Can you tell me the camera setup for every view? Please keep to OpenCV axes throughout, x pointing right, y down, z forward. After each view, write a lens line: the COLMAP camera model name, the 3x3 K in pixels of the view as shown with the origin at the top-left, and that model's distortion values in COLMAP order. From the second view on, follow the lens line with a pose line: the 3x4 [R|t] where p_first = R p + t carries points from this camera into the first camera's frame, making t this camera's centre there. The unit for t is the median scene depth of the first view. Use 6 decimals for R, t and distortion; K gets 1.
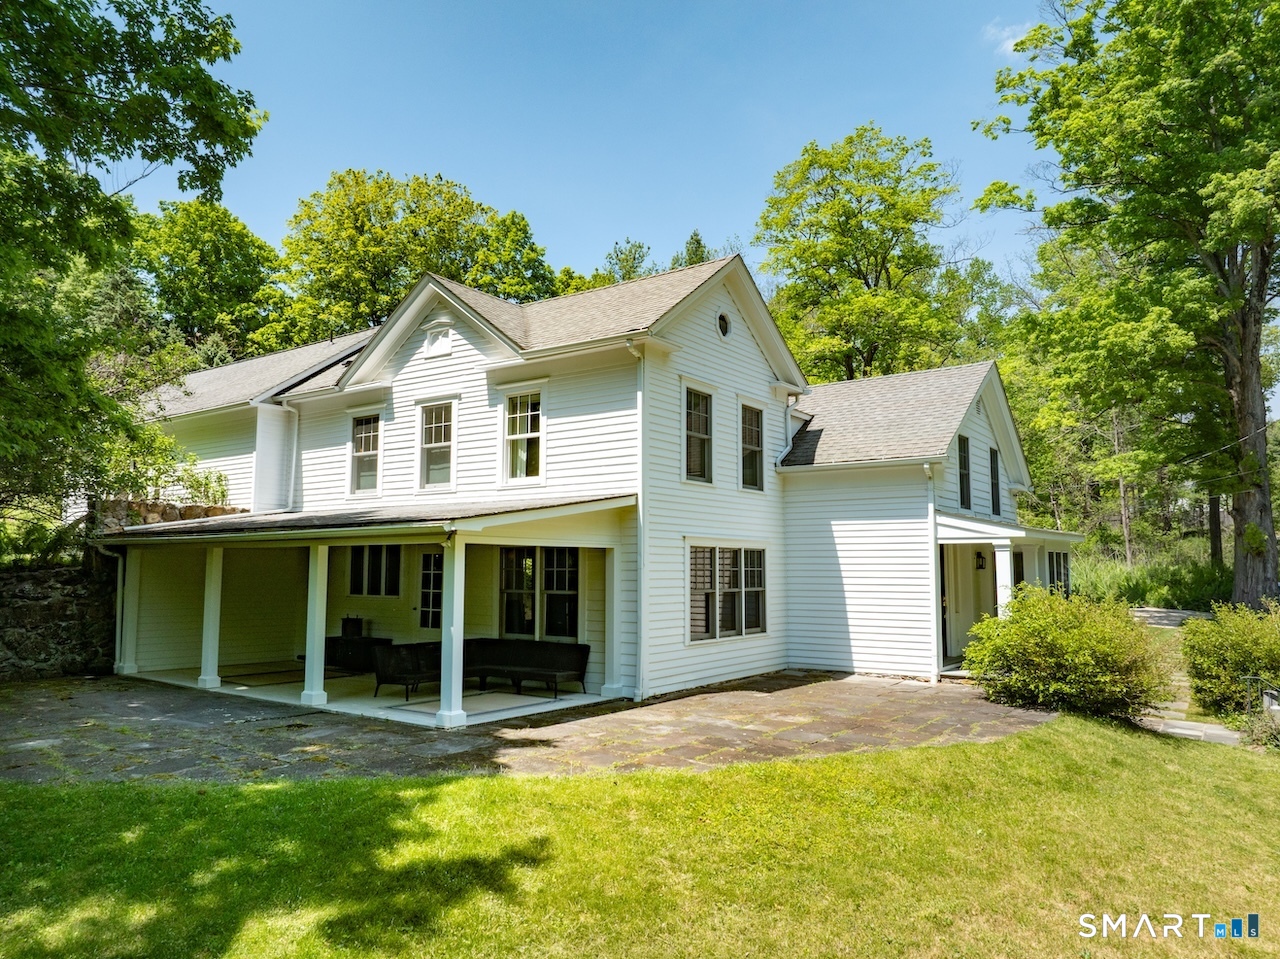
lens RADIAL K [[894.4, 0, 641.1], [0, 894.4, 477.1], [0, 0, 1]] dist [-0.025087, 0.001423]
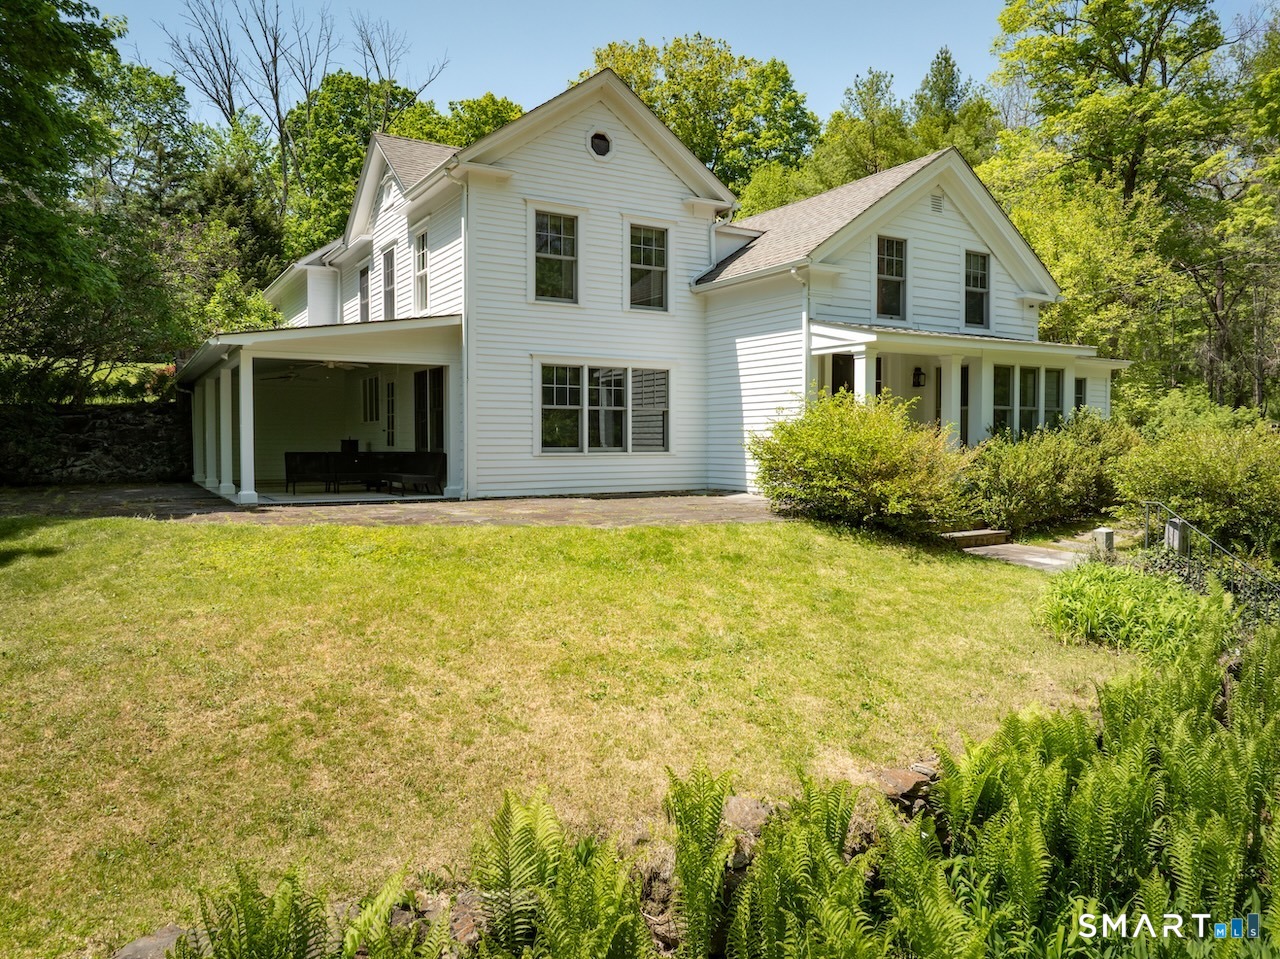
lens RADIAL K [[894.4, 0, 640.0], [0, 894.4, 479.2], [0, 0, 1]] dist [-0.025087, 0.001423]
pose [[0.919587, 0.013312, -0.392661, 0.509506], [0.043448, 0.989850, 0.135310, 0.065350], [0.390477, -0.141490, 0.909675, 0.055960]]
